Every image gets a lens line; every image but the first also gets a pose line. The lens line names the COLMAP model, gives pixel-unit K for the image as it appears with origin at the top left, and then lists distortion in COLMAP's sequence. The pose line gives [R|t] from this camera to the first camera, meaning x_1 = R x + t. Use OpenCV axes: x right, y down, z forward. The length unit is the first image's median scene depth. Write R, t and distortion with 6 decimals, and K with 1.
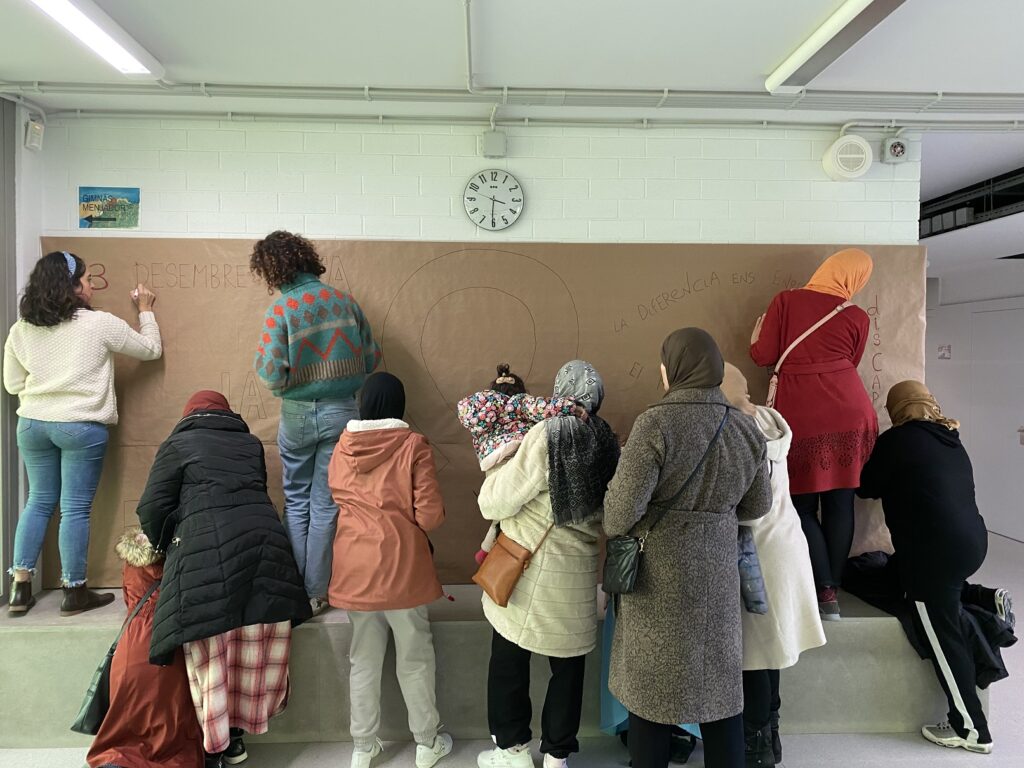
lens RADIAL K [[754.7, 0, 512.0], [0, 754.7, 384.0], [0, 0, 1]] dist [0.000057, -0.005860]
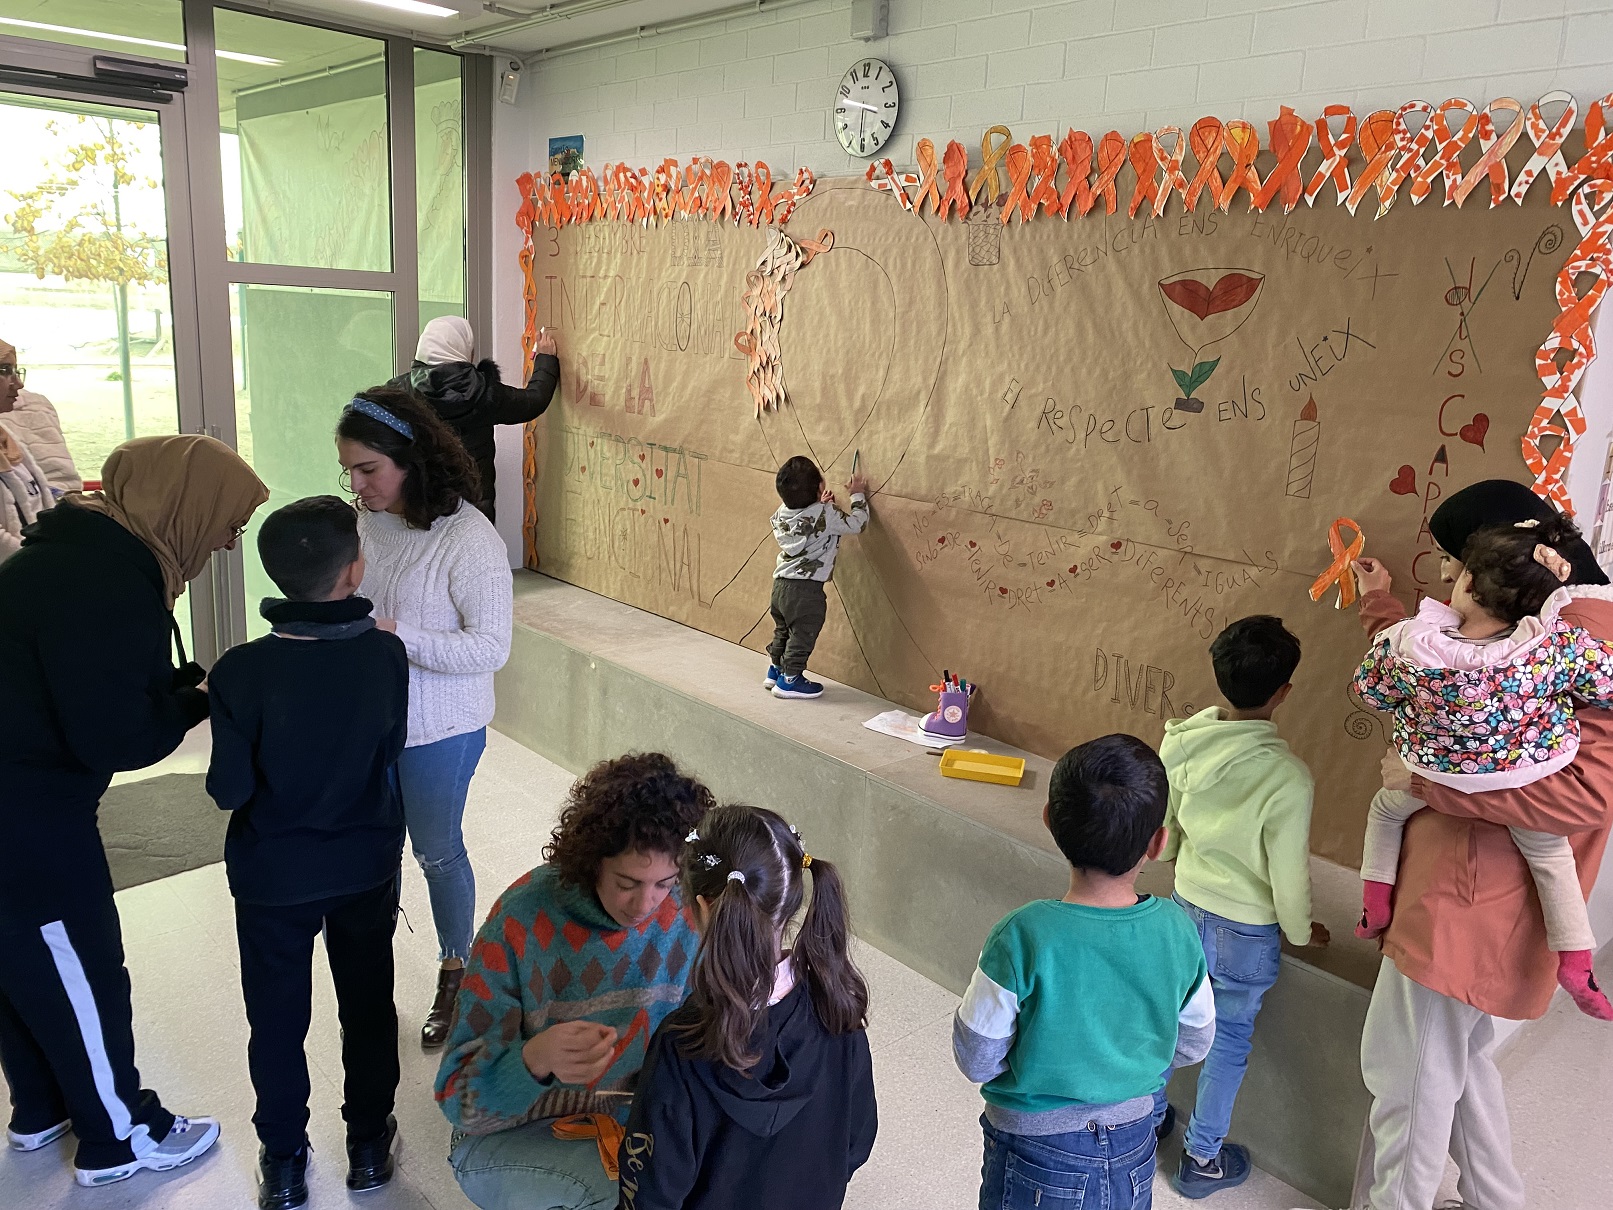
lens RADIAL K [[1250.4, 0, 806.5], [0, 1250.4, 605.0], [0, 0, 1]] dist [-0.019849, 0.012016]
pose [[0.623679, 0.204044, -0.754580, 0.850530], [-0.086098, 0.977388, 0.193132, -0.031038], [0.776925, -0.055484, 0.627144, 0.273276]]
